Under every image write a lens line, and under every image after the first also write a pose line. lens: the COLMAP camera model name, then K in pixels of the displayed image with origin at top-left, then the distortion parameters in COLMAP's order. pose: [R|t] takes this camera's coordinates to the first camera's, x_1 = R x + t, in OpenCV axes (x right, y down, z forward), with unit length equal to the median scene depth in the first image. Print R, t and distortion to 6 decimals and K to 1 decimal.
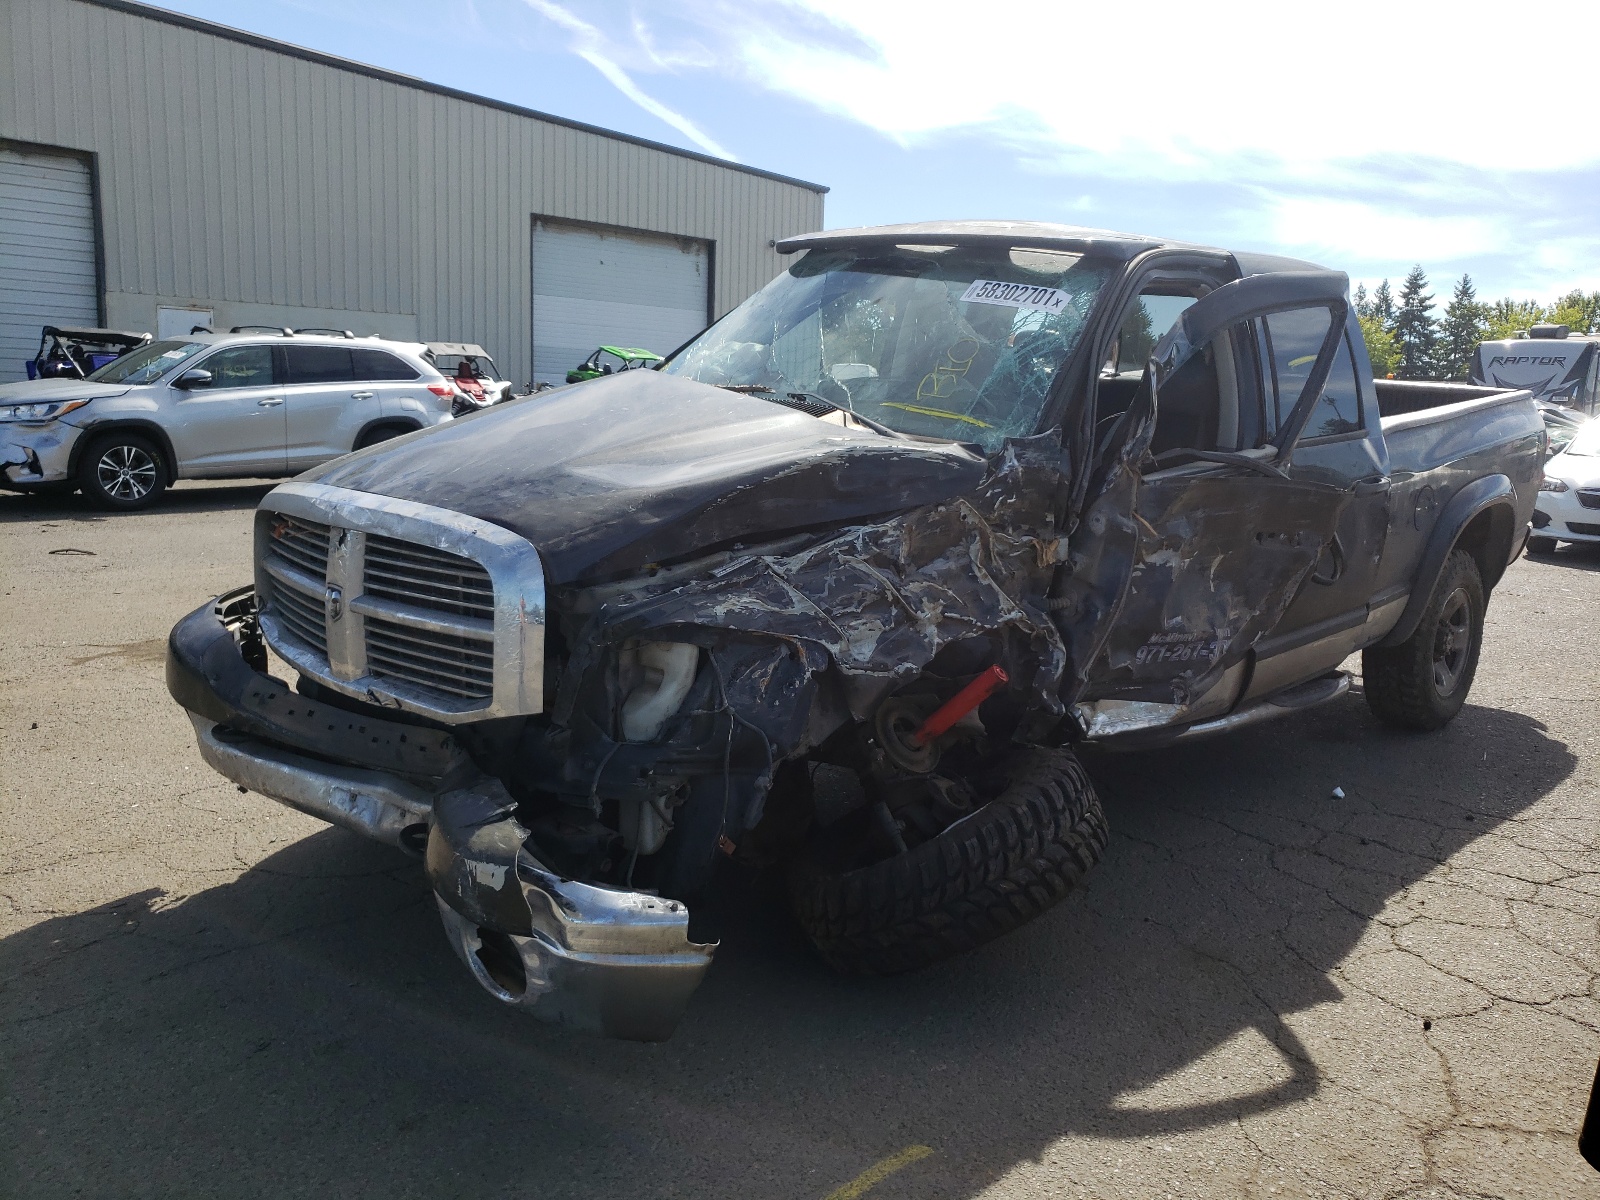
lens RADIAL K [[1351.1, 0, 800.0], [0, 1351.1, 600.0], [0, 0, 1]] dist [-0.006529, 0.147394]
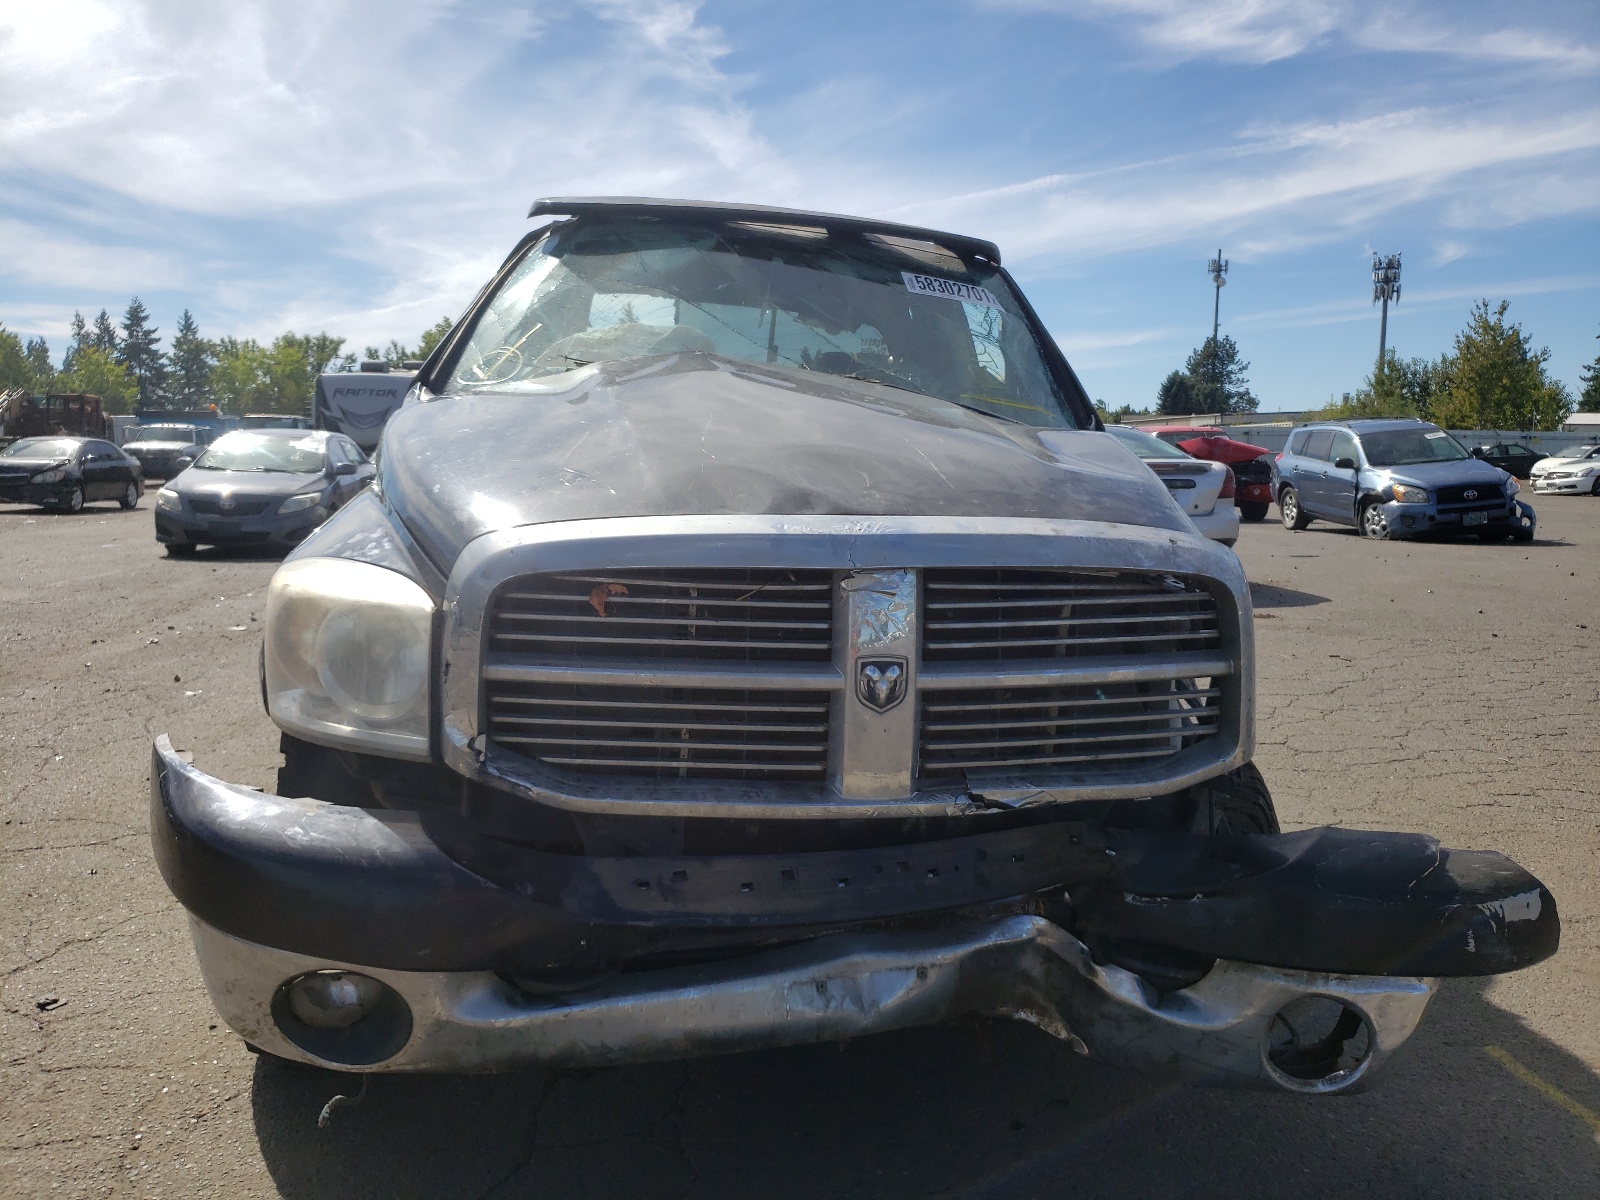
lens RADIAL K [[1351.1, 0, 800.0], [0, 1351.1, 600.0], [0, 0, 1]] dist [-0.006529, 0.147394]
pose [[0.570882, -0.128349, 0.810938, -0.094466], [0.151248, 0.987242, 0.049778, -0.008302], [-0.806981, 0.094236, 0.583011, 0.067810]]
